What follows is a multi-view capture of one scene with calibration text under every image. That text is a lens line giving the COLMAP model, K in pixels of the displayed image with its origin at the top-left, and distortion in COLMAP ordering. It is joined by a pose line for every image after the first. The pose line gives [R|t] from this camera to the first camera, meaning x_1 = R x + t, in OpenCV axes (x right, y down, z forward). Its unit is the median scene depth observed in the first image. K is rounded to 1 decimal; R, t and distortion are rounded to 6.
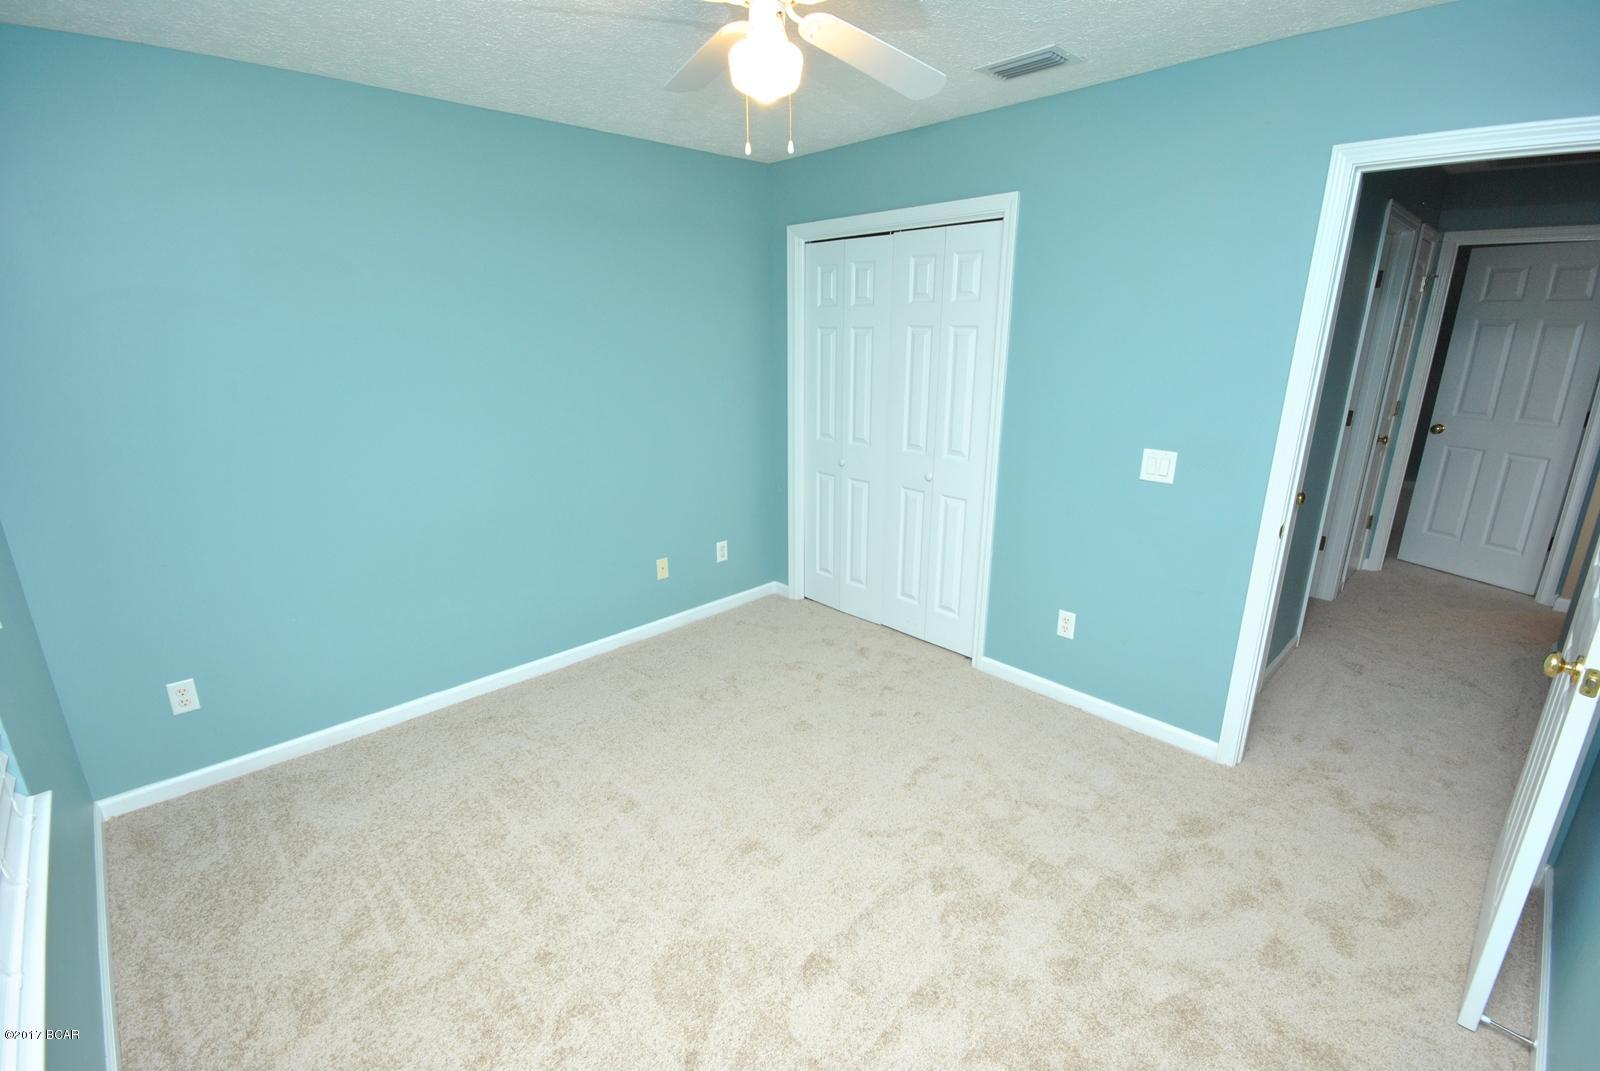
lens RADIAL K [[705.8, 0, 803.7], [0, 705.8, 535.1], [0, 0, 1]] dist [0.005967, -0.008510]
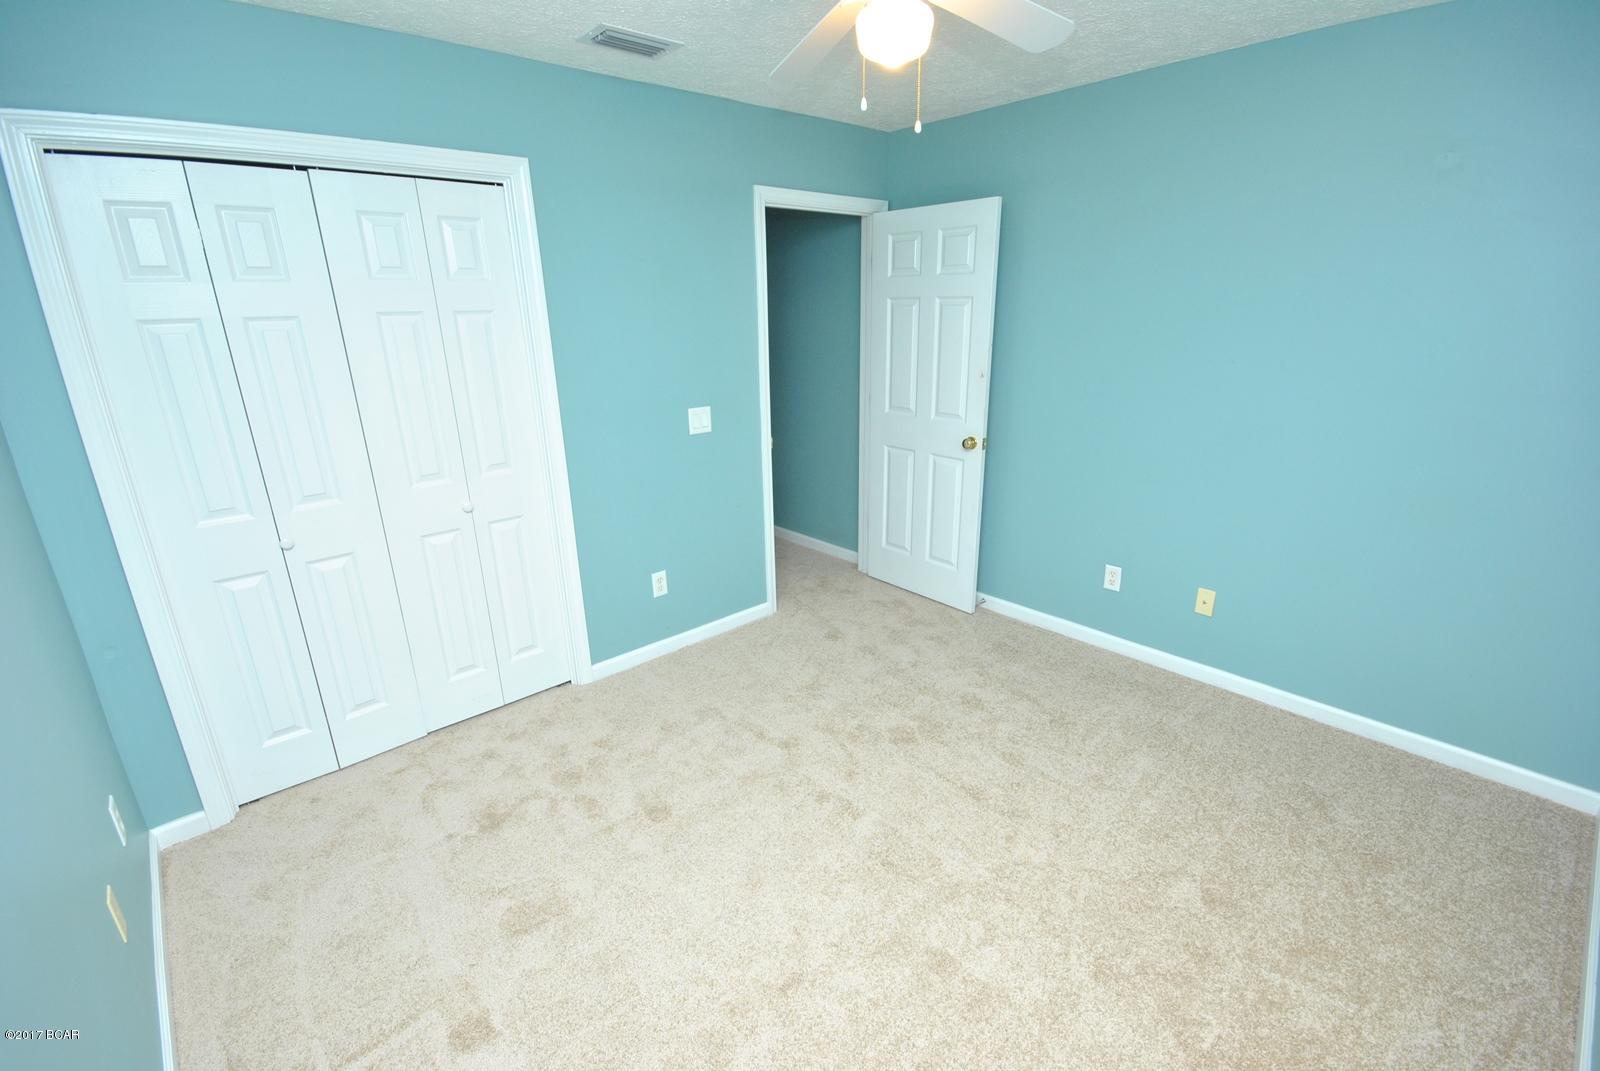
lens RADIAL K [[705.8, 0, 804.4], [0, 705.8, 529.8], [0, 0, 1]] dist [0.005967, -0.008510]
pose [[0.034831, -0.299138, 0.953574, -0.834089], [0.304463, 0.911973, 0.274967, -0.237535], [-0.951887, 0.280751, 0.122841, 0.836547]]
